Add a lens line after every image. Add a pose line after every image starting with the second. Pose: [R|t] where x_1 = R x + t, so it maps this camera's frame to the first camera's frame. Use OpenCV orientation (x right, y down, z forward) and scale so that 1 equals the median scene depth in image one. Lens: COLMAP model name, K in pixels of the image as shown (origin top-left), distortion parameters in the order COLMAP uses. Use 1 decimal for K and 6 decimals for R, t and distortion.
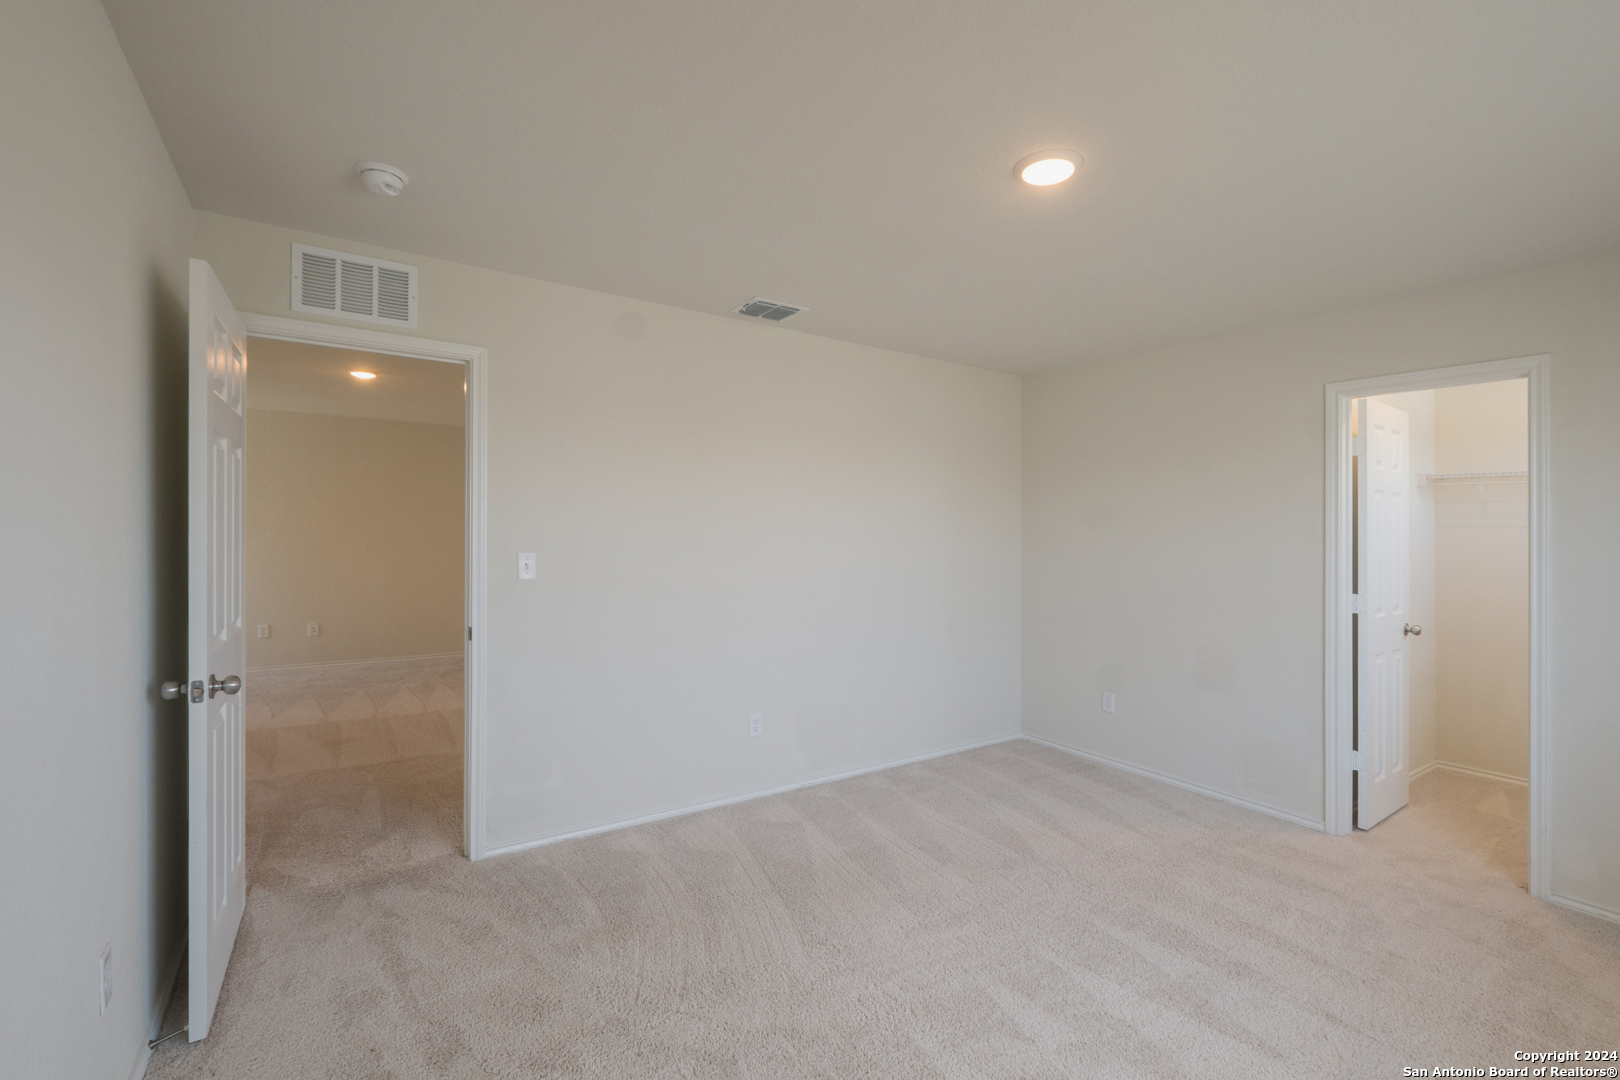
lens RADIAL K [[707.6, 0, 810.9], [0, 707.6, 533.6], [0, 0, 1]] dist [0.000114, -0.000276]
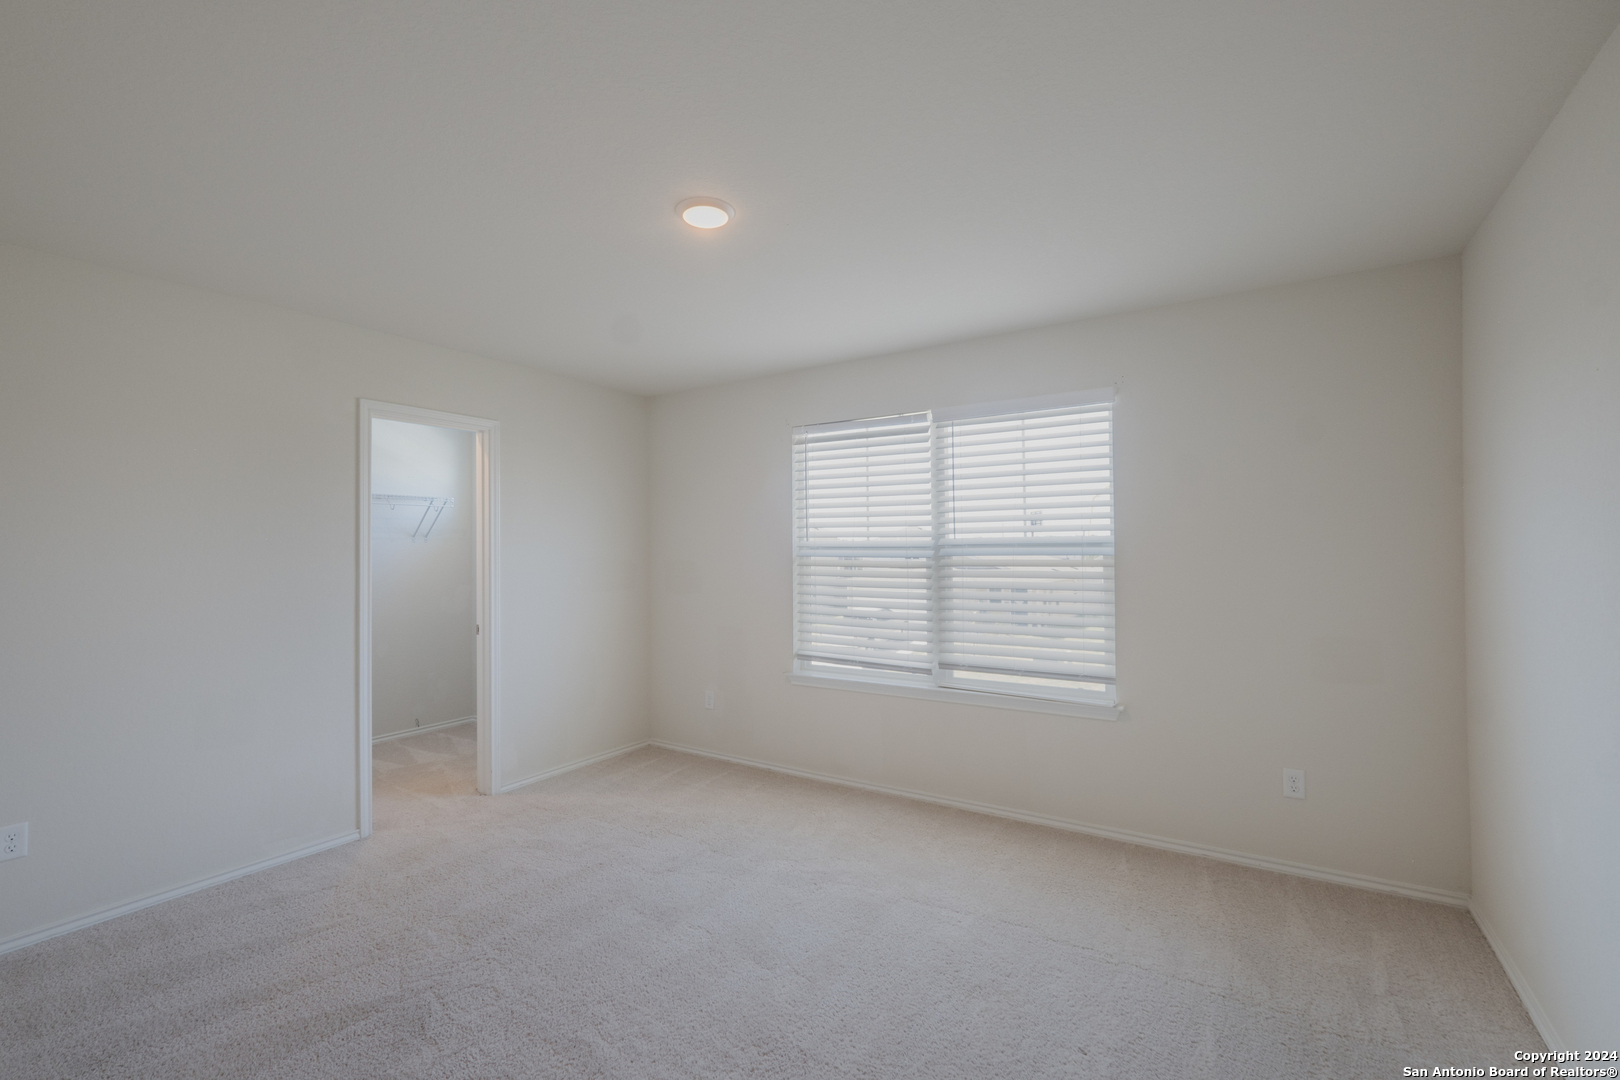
lens RADIAL K [[707.6, 0, 807.7], [0, 707.6, 544.1], [0, 0, 1]] dist [0.000114, -0.000276]
pose [[-0.390857, -0.000292, 0.920452, -0.493463], [0.002154, 0.999997, 0.001232, -0.002246], [-0.920449, 0.002464, -0.390855, 0.856022]]
